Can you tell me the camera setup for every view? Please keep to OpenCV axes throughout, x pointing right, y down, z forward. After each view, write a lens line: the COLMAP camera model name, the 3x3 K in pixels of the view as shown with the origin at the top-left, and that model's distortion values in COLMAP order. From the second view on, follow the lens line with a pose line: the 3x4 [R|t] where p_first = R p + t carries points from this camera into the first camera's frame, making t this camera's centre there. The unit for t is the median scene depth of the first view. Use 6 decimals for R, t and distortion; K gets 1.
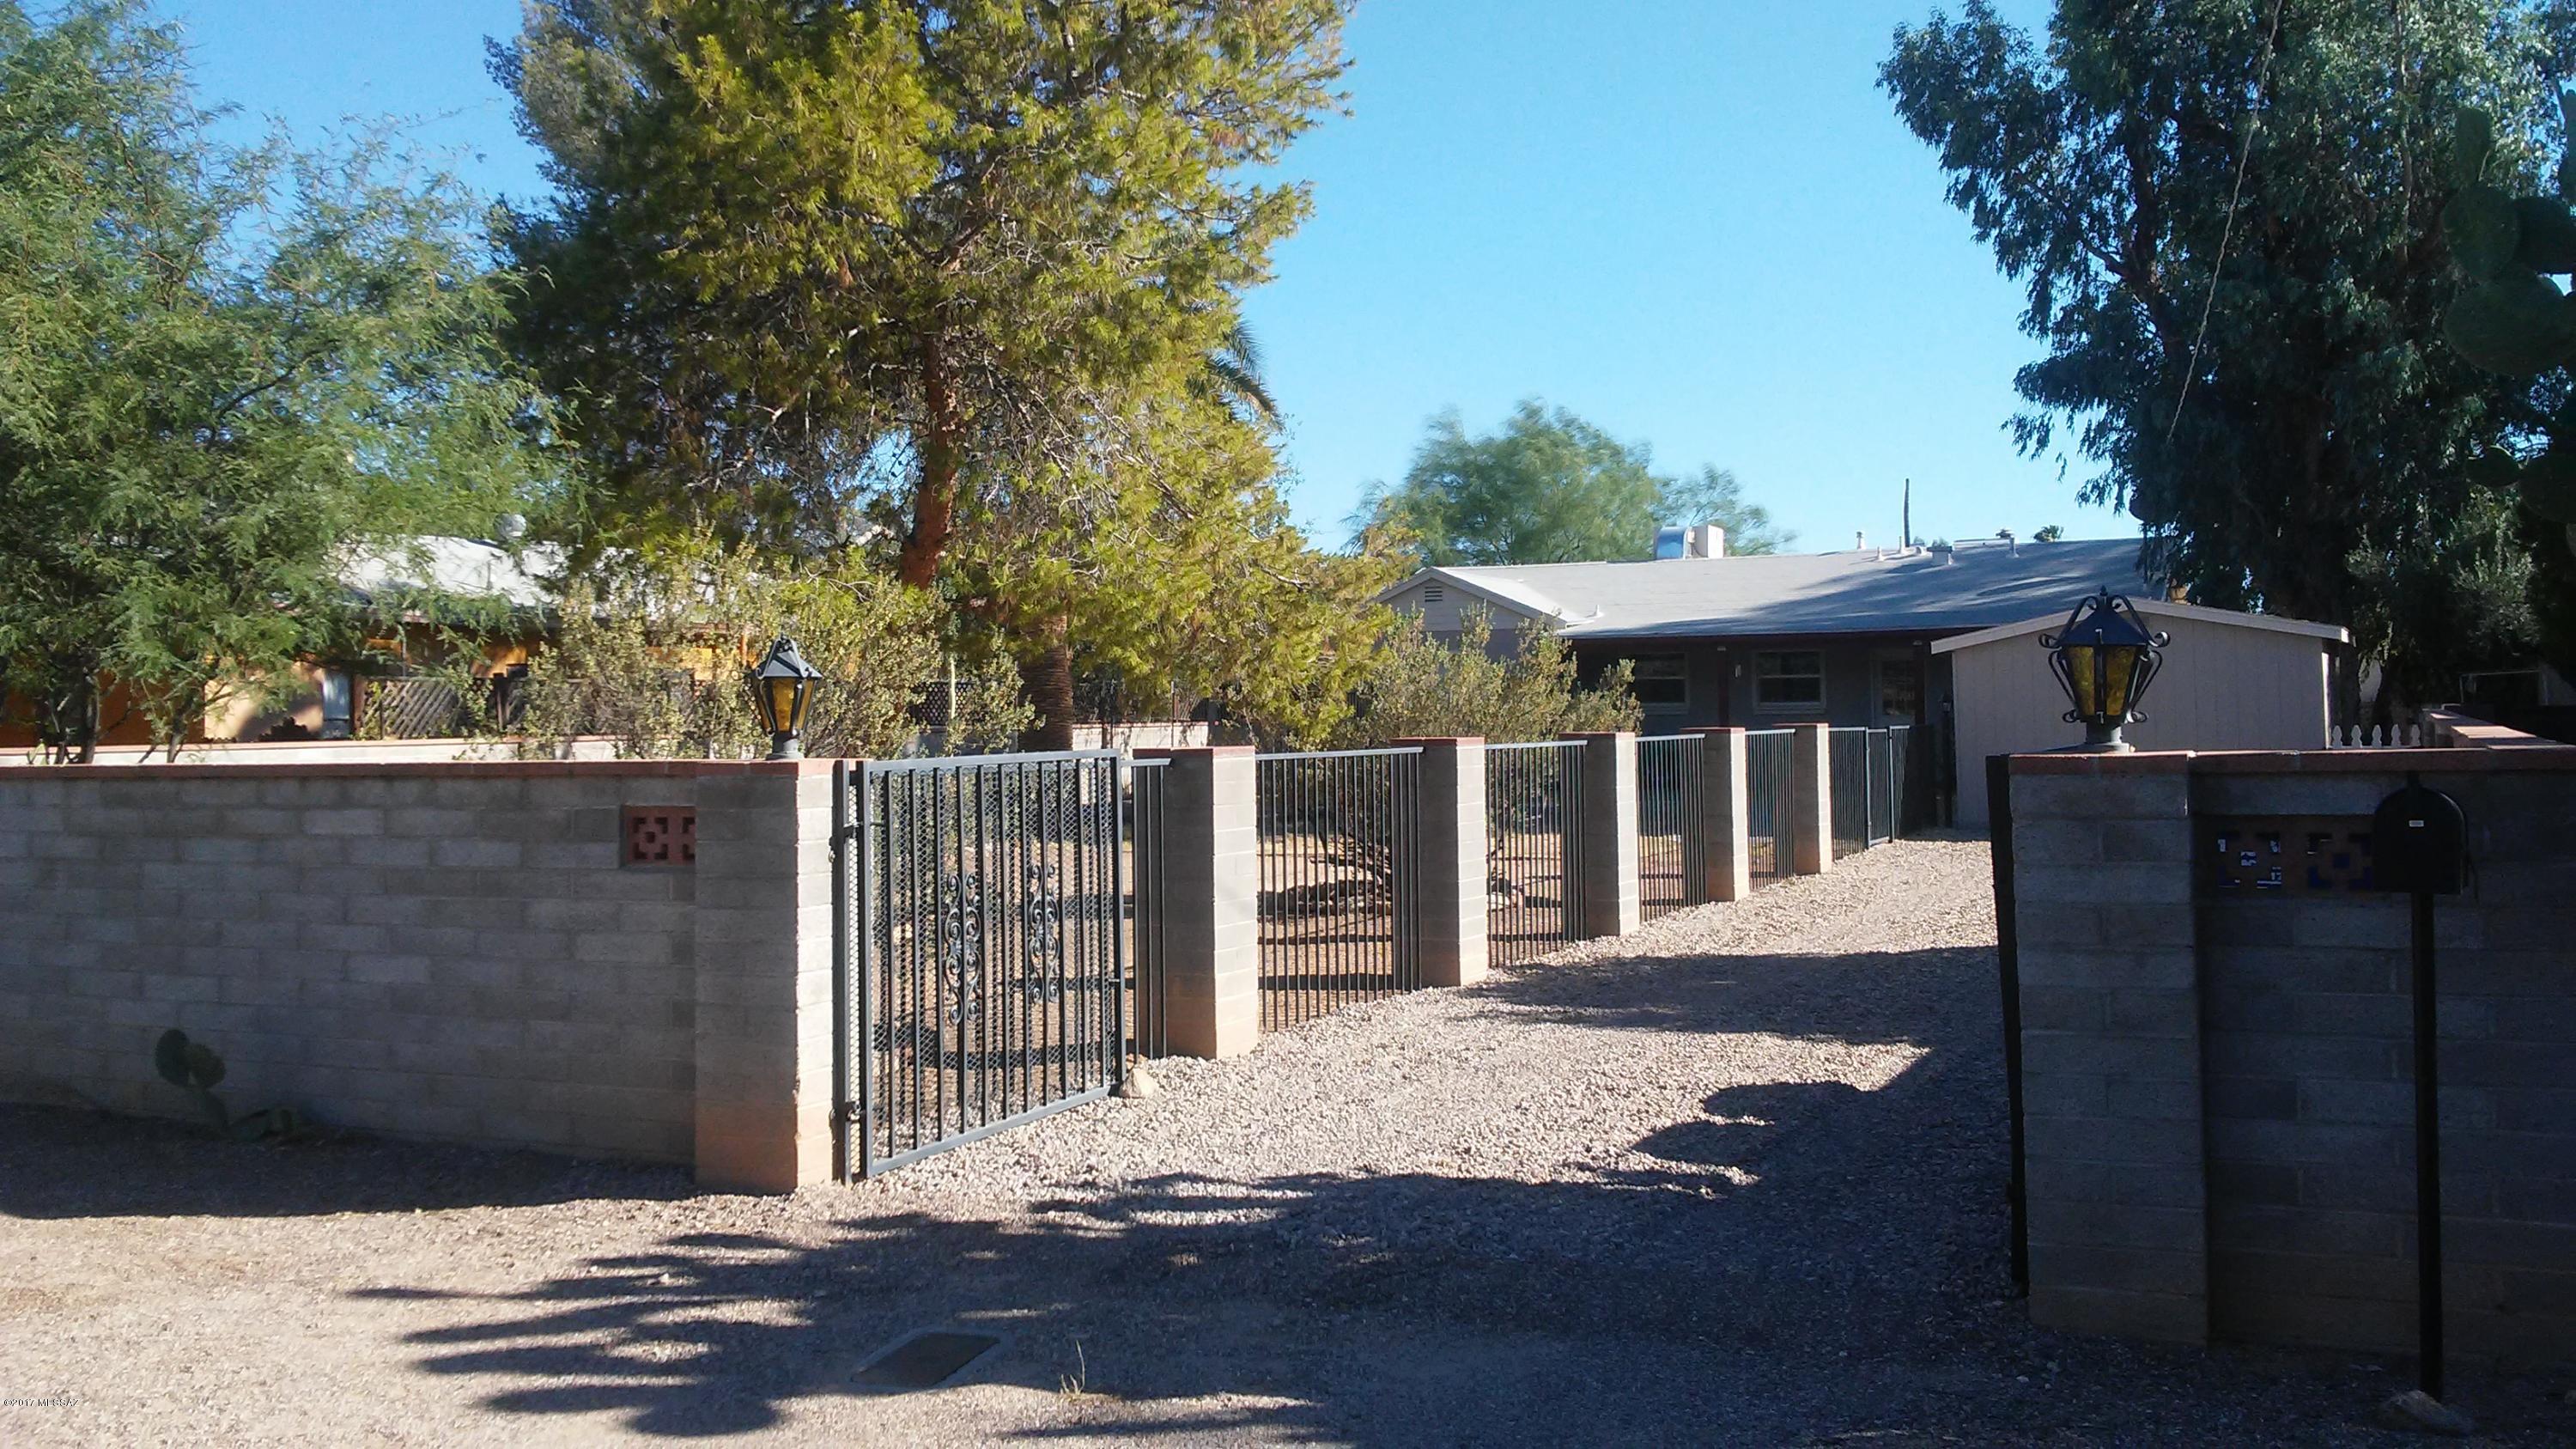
lens RADIAL K [[2222.3, 0, 1268.8], [0, 2222.3, 716.6], [0, 0, 1]] dist [0.053561, -0.010213]
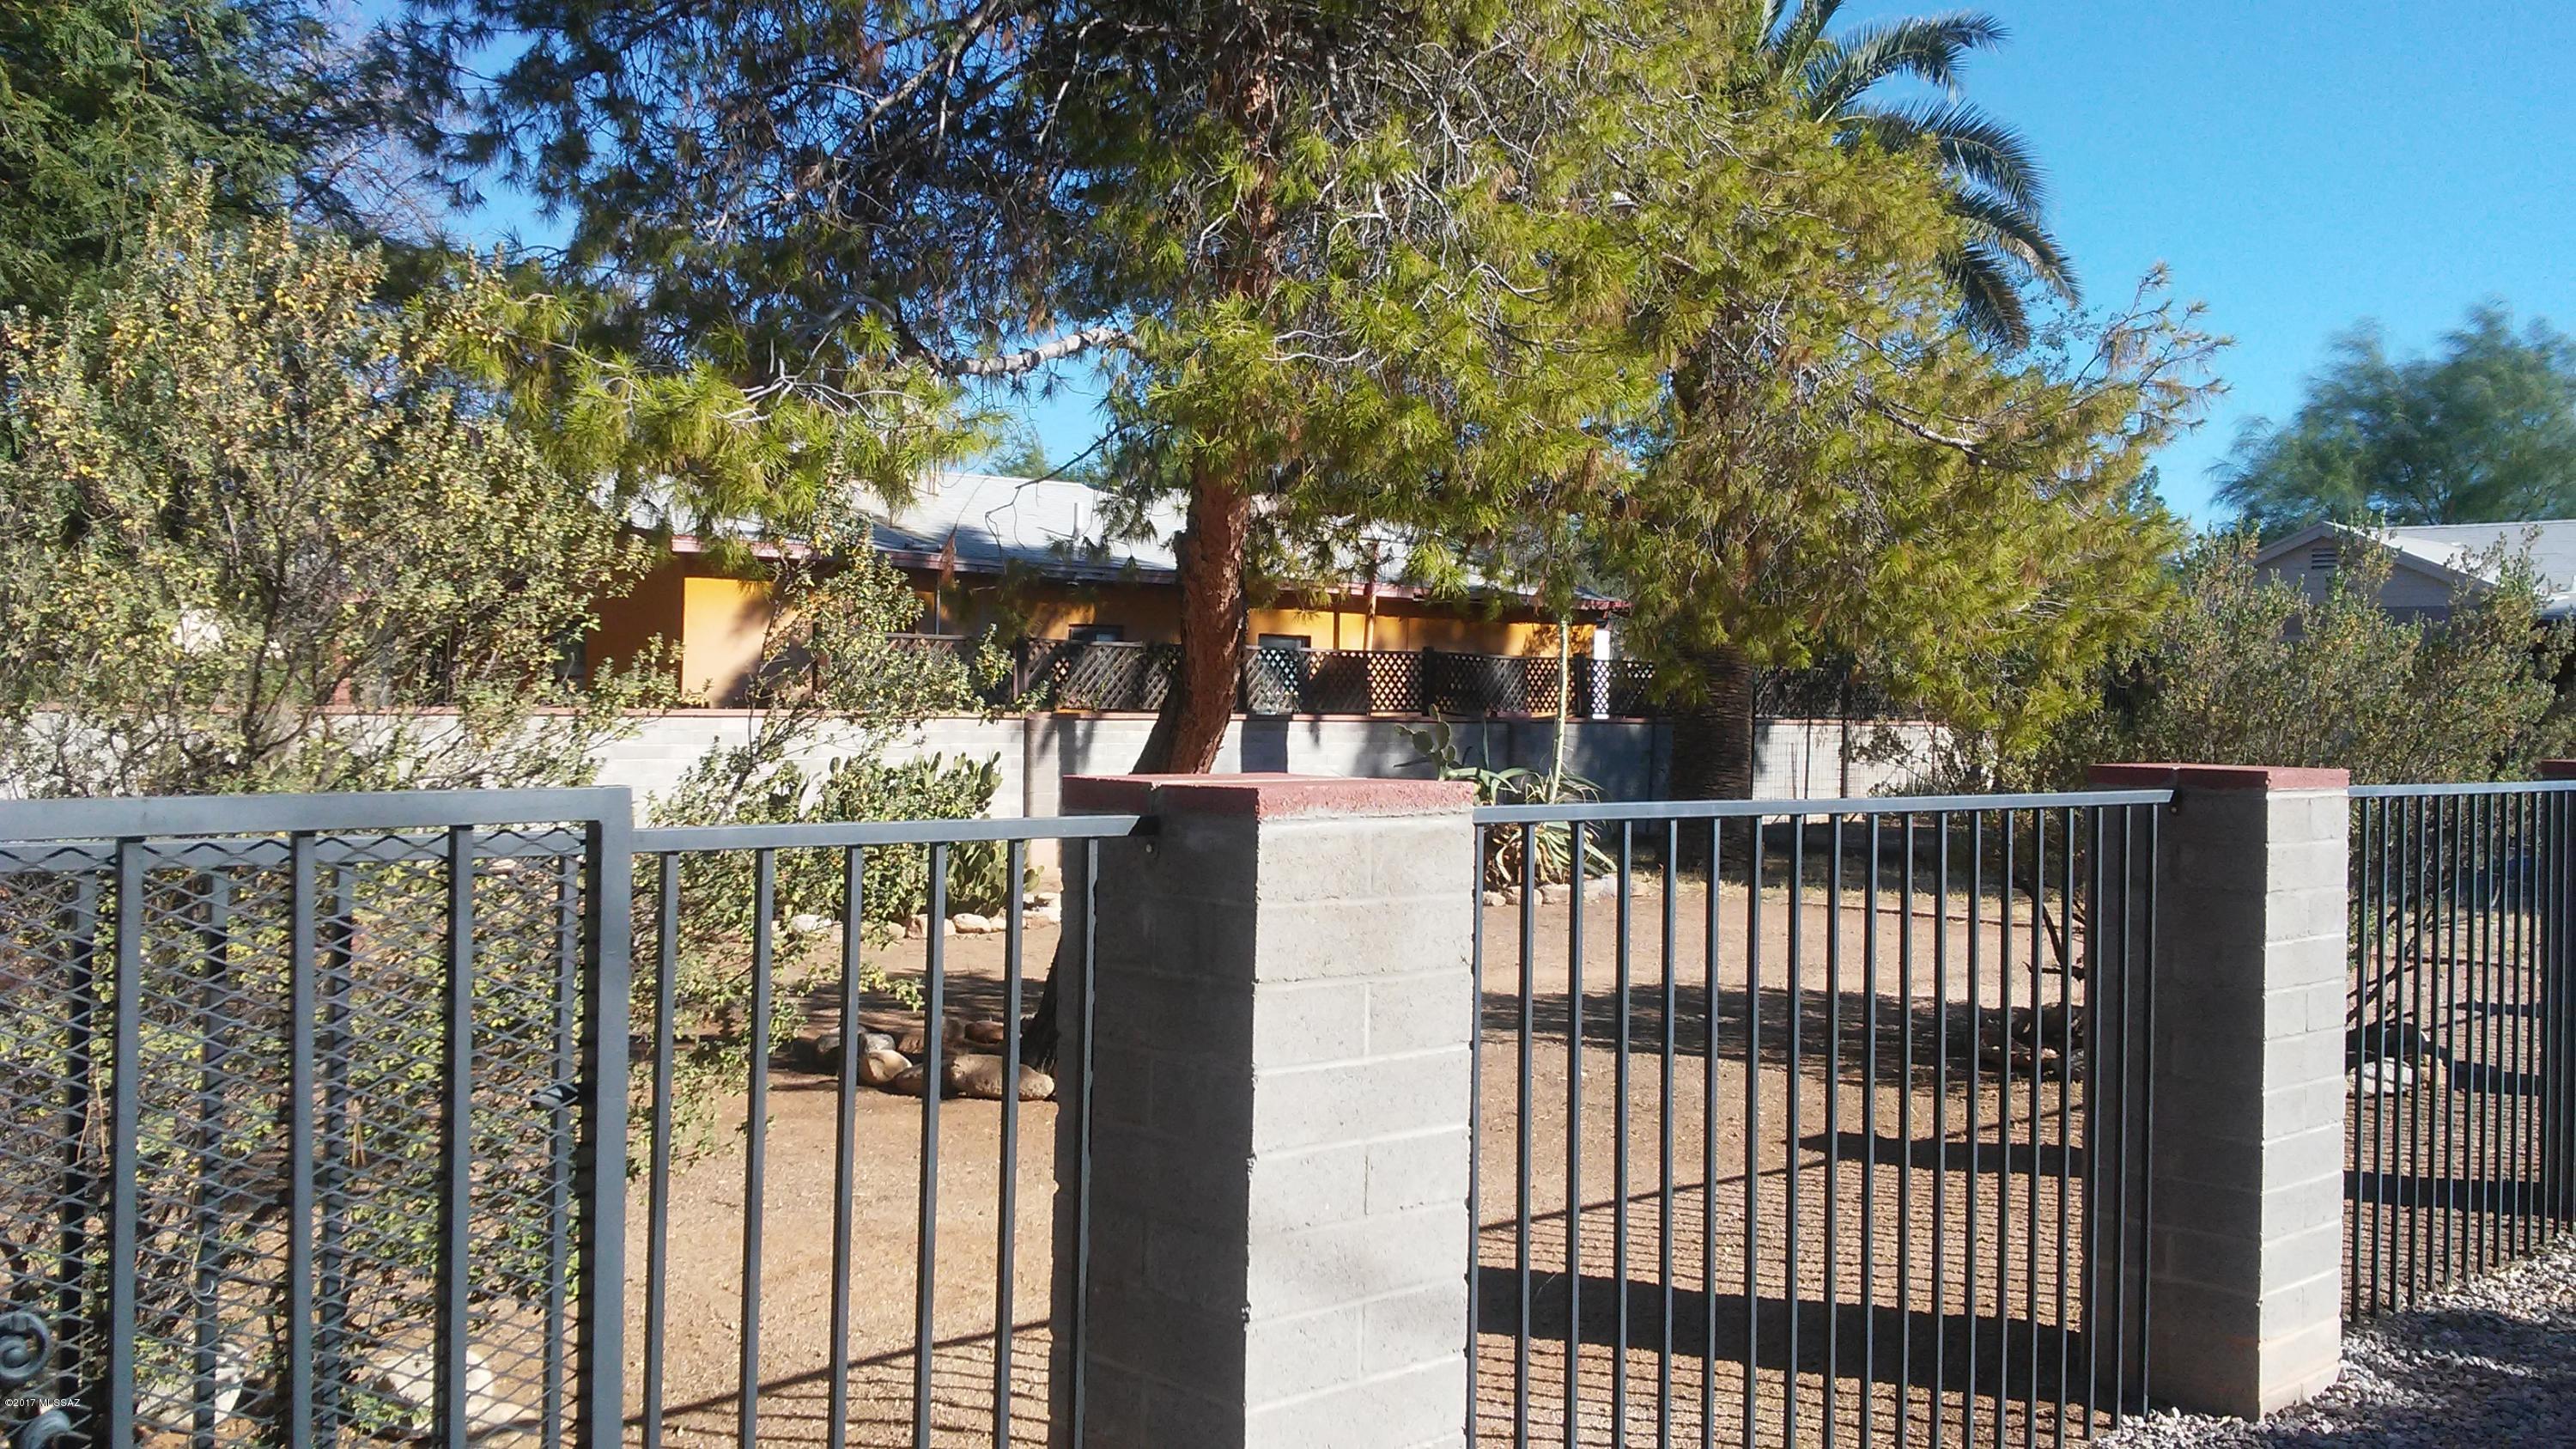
lens RADIAL K [[2251.0, 0, 1263.1], [0, 2251.0, 705.9], [0, 0, 1]] dist [-0.002828, 0.013351]
pose [[0.930409, 0.027316, -0.365503, 0.043620], [-0.027533, 0.999610, 0.004621, 0.001012], [0.365487, 0.005764, 0.930799, 0.380989]]
